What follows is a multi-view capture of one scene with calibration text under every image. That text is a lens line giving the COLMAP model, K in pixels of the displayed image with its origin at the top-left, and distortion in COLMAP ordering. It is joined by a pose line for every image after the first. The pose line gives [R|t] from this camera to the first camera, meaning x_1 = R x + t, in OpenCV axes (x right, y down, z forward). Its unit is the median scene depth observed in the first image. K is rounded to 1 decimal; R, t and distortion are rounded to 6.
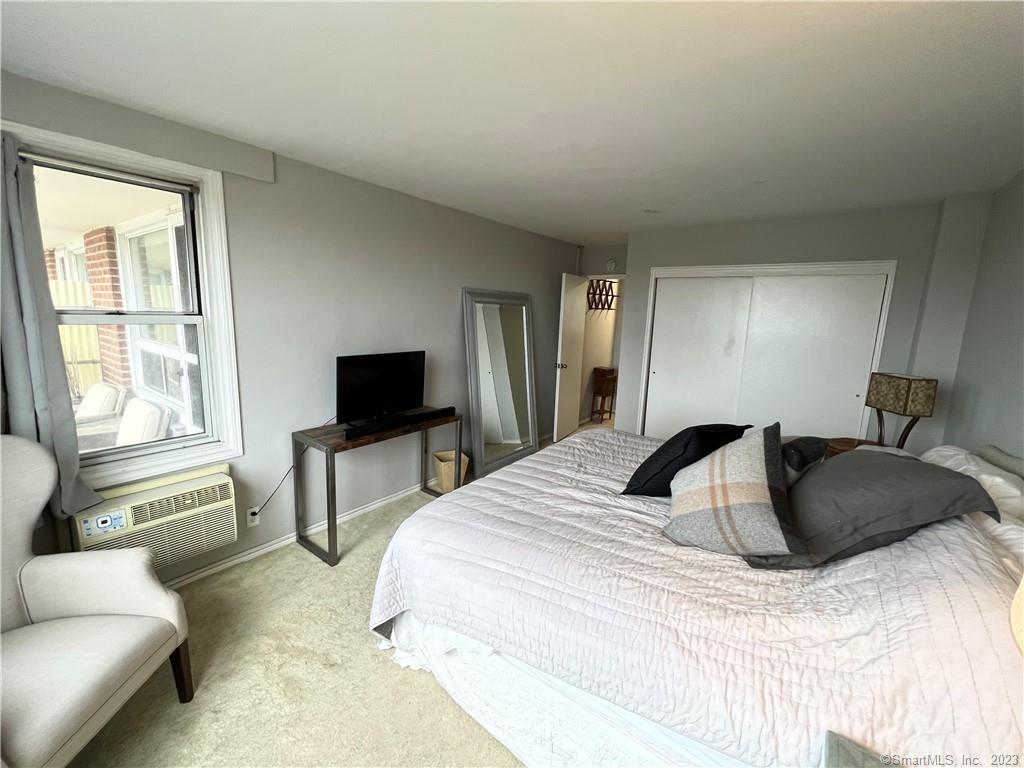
lens RADIAL K [[428.3, 0, 510.6], [0, 428.3, 385.5], [0, 0, 1]] dist [-0.003030, 0.000850]
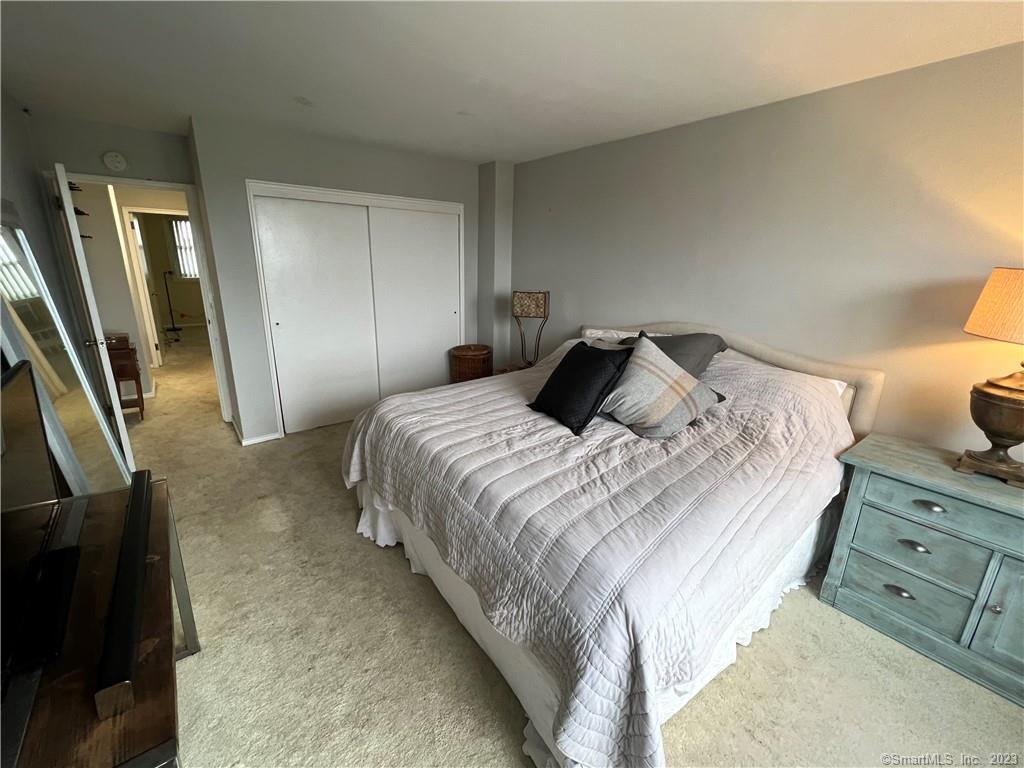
lens RADIAL K [[428.3, 0, 509.3], [0, 428.3, 378.0], [0, 0, 1]] dist [-0.003030, 0.000850]
pose [[0.264923, -0.284012, 0.921495, -0.661538], [0.152931, 0.955921, 0.250656, -0.147055], [-0.952065, 0.074521, 0.296679, 0.825079]]
